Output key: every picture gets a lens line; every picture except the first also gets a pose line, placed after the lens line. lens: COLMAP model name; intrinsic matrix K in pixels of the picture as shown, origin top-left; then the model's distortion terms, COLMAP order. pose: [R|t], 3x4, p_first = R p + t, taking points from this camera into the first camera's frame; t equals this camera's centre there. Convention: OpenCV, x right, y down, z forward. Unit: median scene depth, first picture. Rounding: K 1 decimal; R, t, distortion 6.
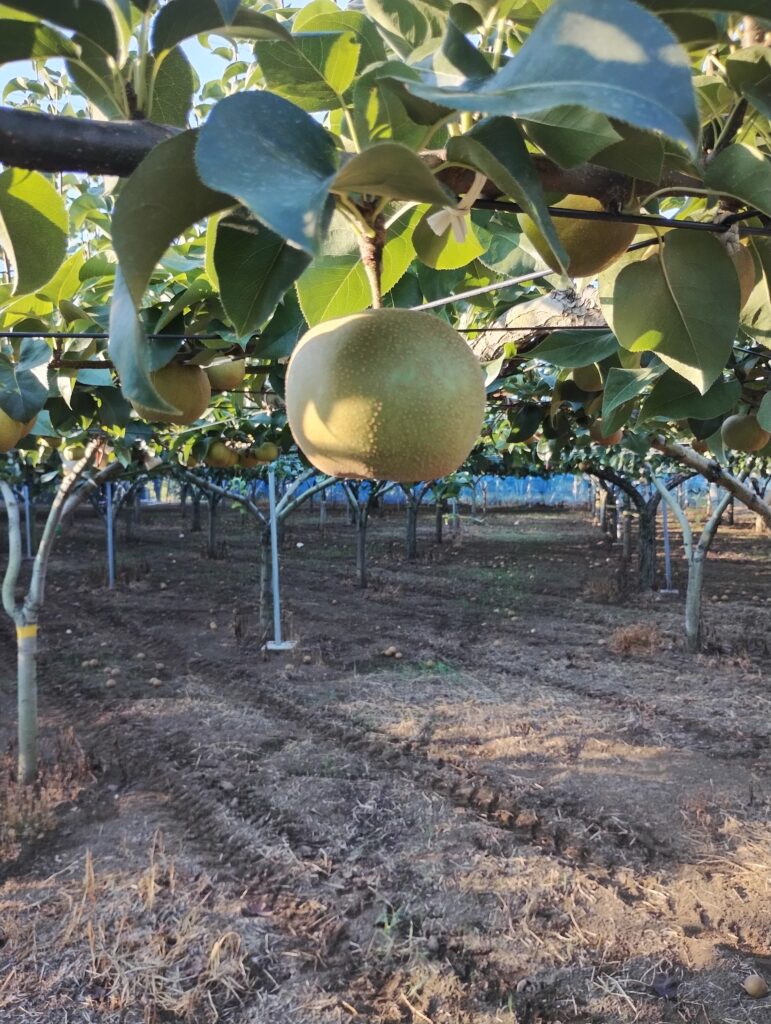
lens RADIAL K [[855.3, 0, 387.3], [0, 855.3, 509.3], [0, 0, 1]] dist [0.017962, -0.003298]
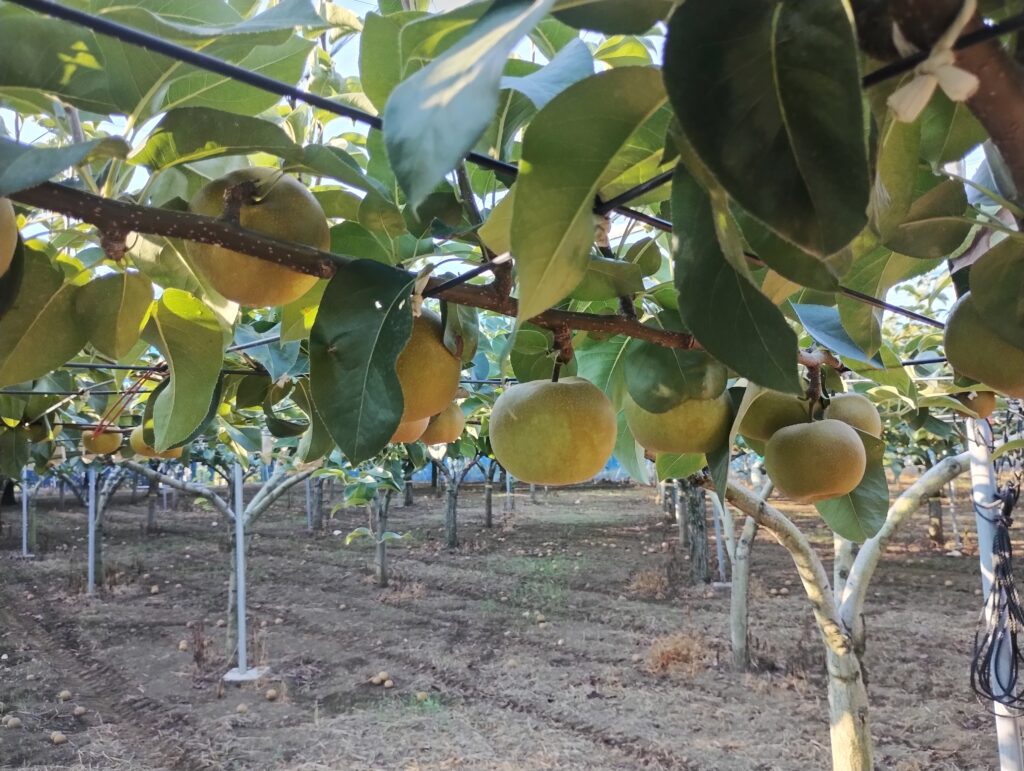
lens RADIAL K [[855.3, 0, 511.4], [0, 855.3, 389.2], [0, 0, 1]] dist [0.017962, -0.003298]
pose [[0.998392, -0.011858, 0.055439, 0.082631], [0.017925, 0.993742, -0.110255, -0.015227], [-0.053785, 0.111071, 0.992356, 0.141395]]
